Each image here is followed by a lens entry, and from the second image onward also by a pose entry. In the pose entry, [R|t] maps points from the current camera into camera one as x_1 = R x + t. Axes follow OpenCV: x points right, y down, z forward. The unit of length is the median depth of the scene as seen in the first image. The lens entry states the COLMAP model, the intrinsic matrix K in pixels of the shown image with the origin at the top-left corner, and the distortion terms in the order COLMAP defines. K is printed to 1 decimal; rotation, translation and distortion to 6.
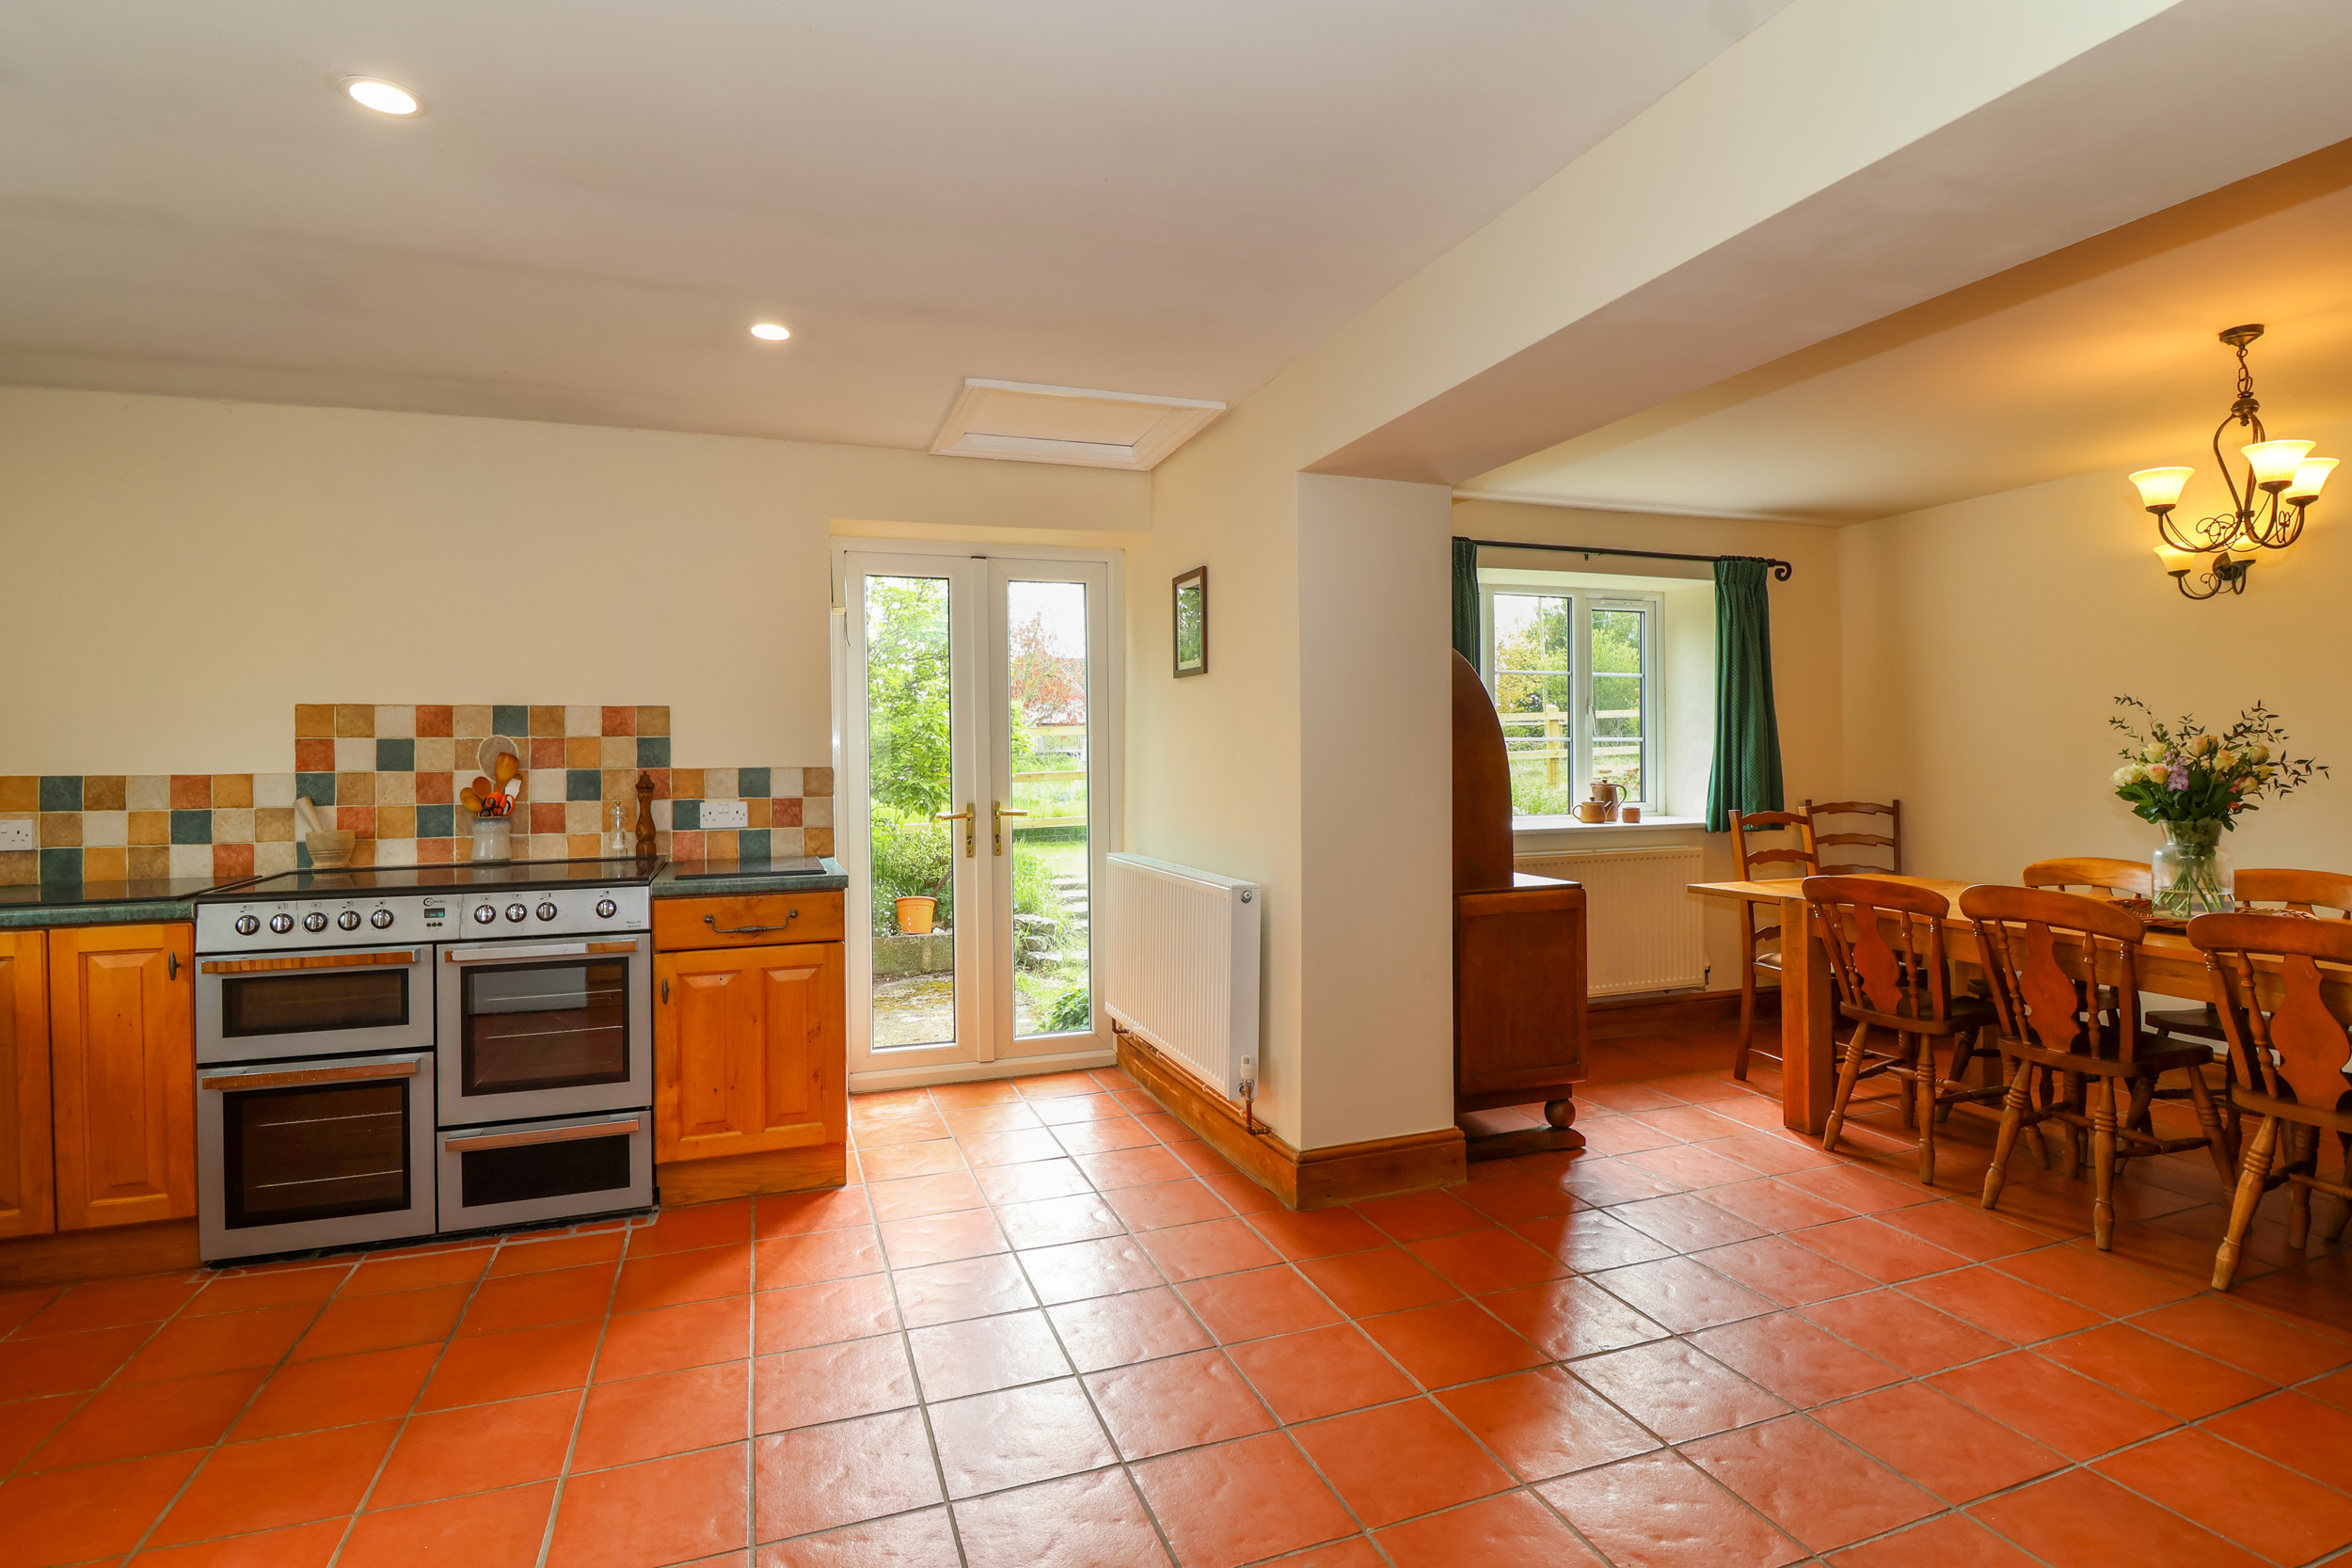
lens RADIAL K [[1181.1, 0, 1153.4], [0, 1181.1, 768.2], [0, 0, 1]] dist [0.000216, -0.013658]
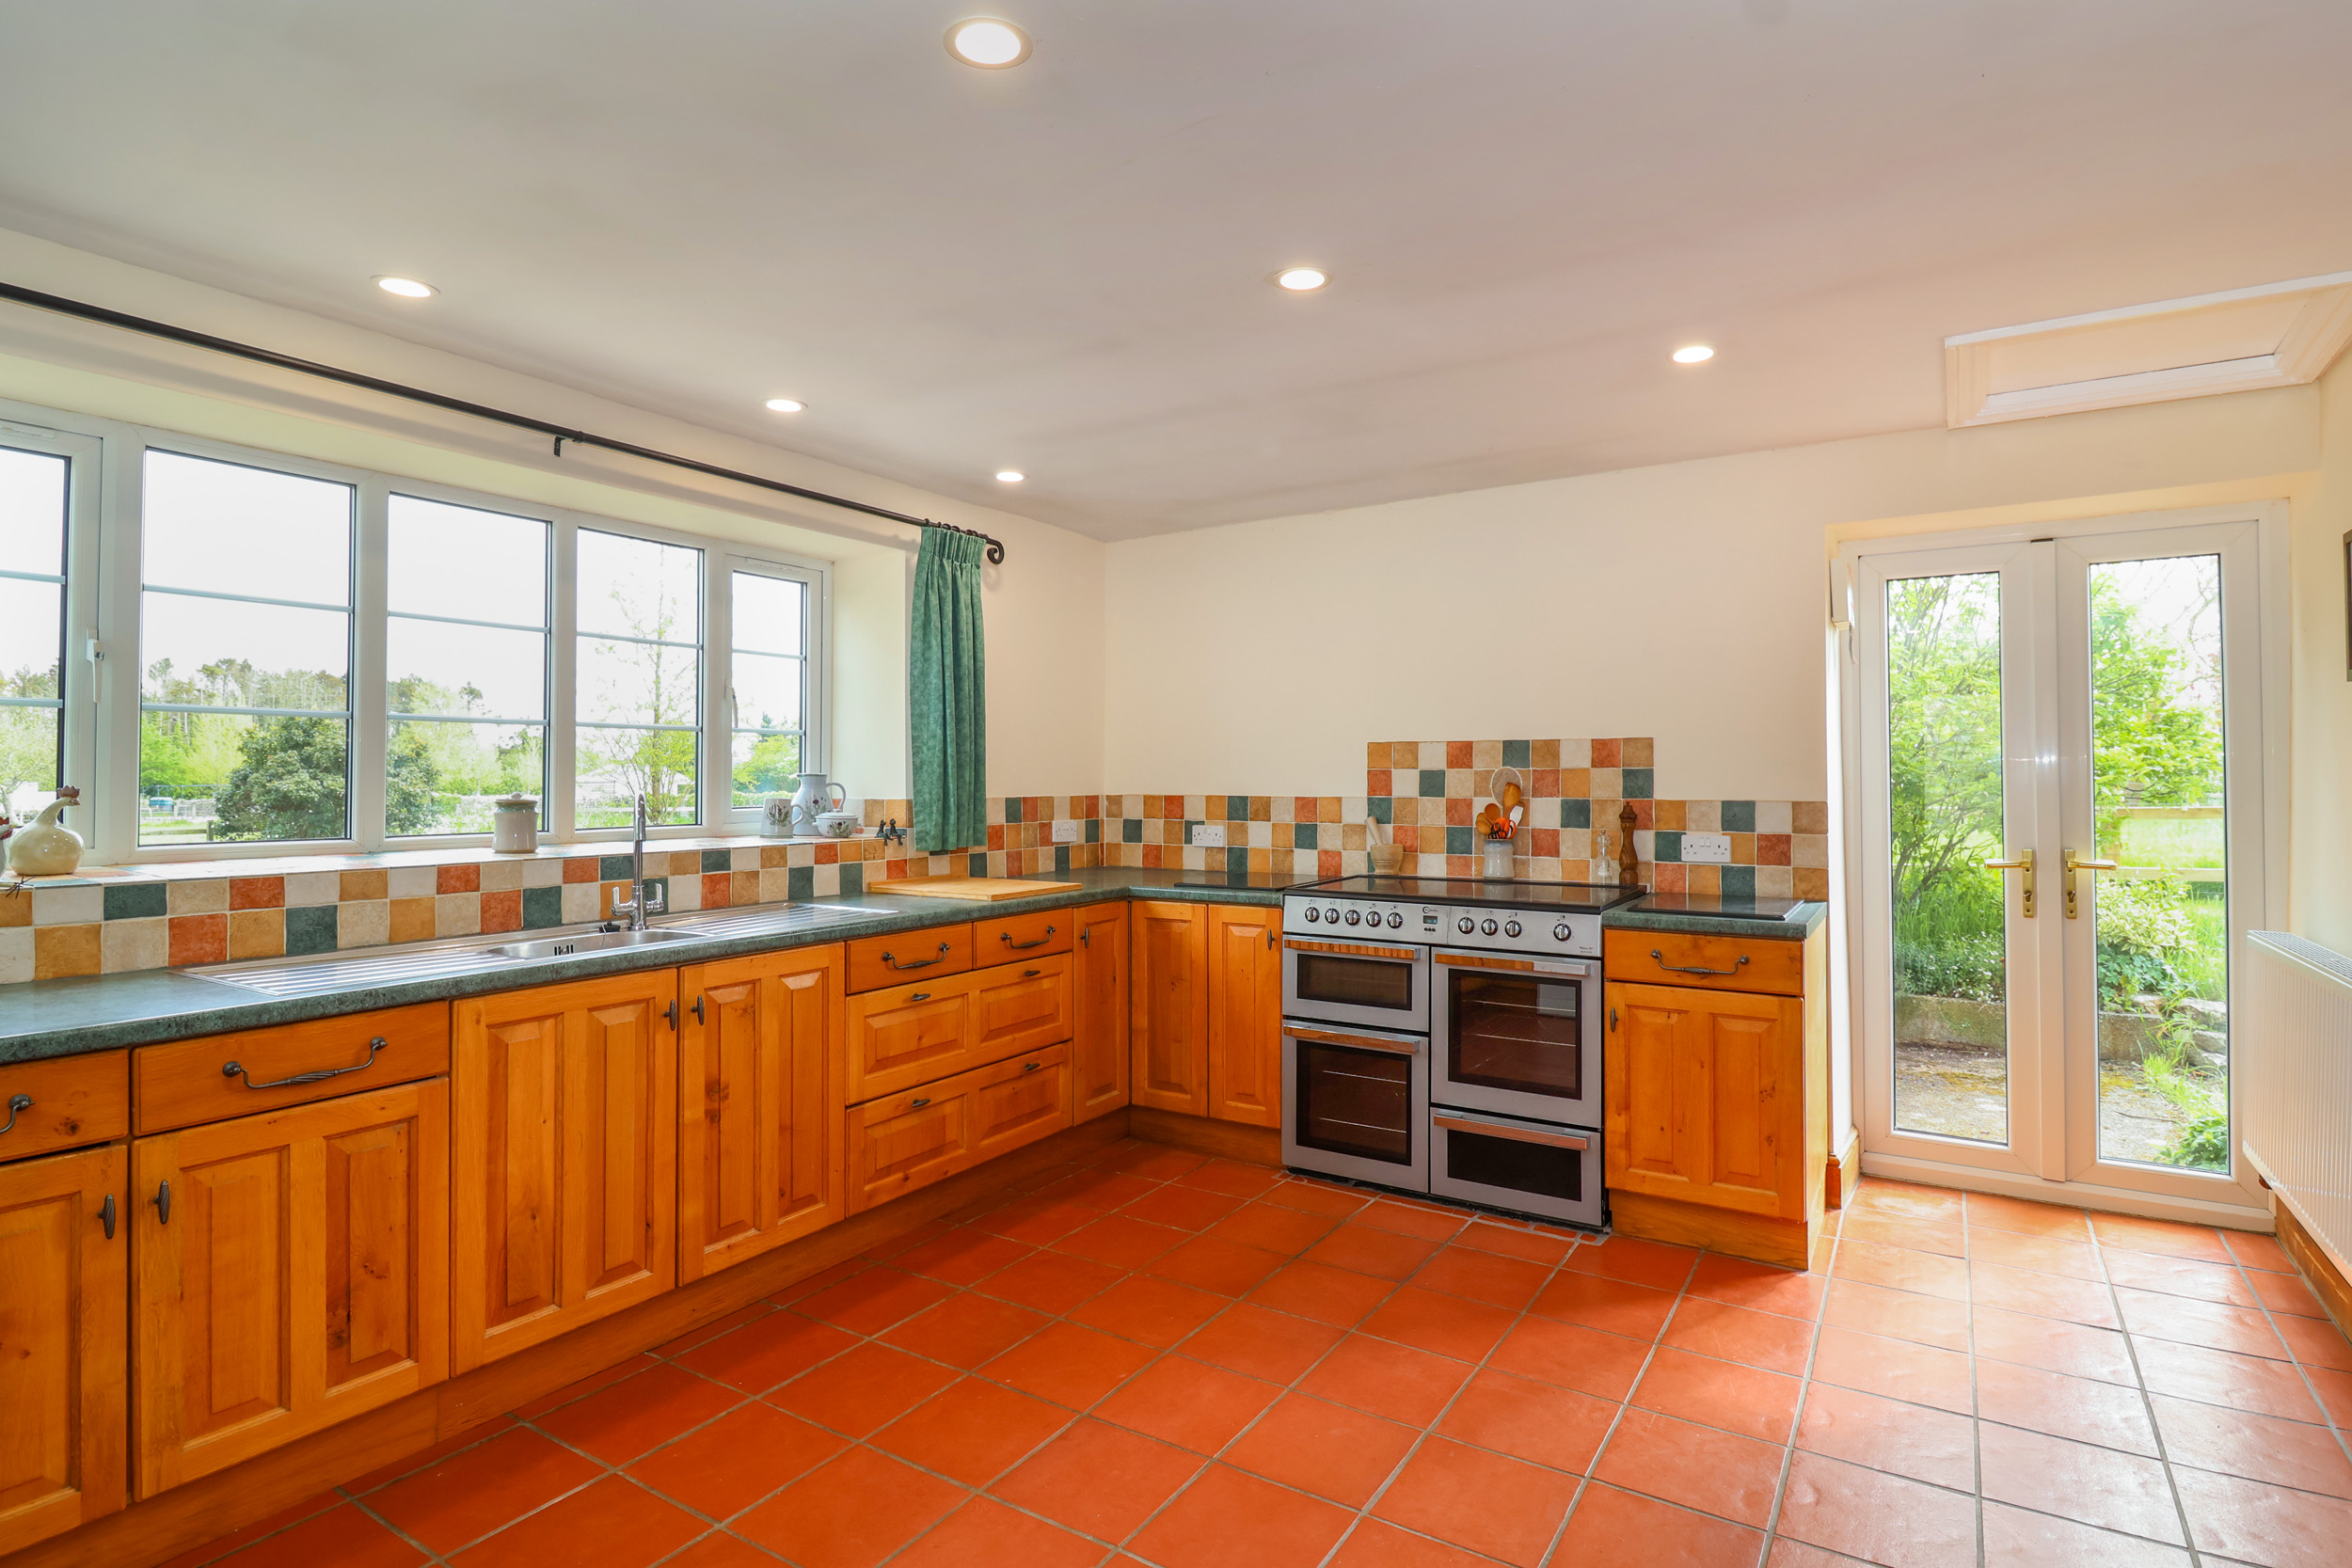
lens RADIAL K [[1181.1, 0, 1153.4], [0, 1181.1, 768.2], [0, 0, 1]] dist [0.000216, -0.013658]
pose [[0.601533, 0.000605, -0.798848, 0.143838], [-0.013143, 0.999872, -0.009140, -0.012229], [0.798740, 0.015997, 0.601464, 0.057672]]
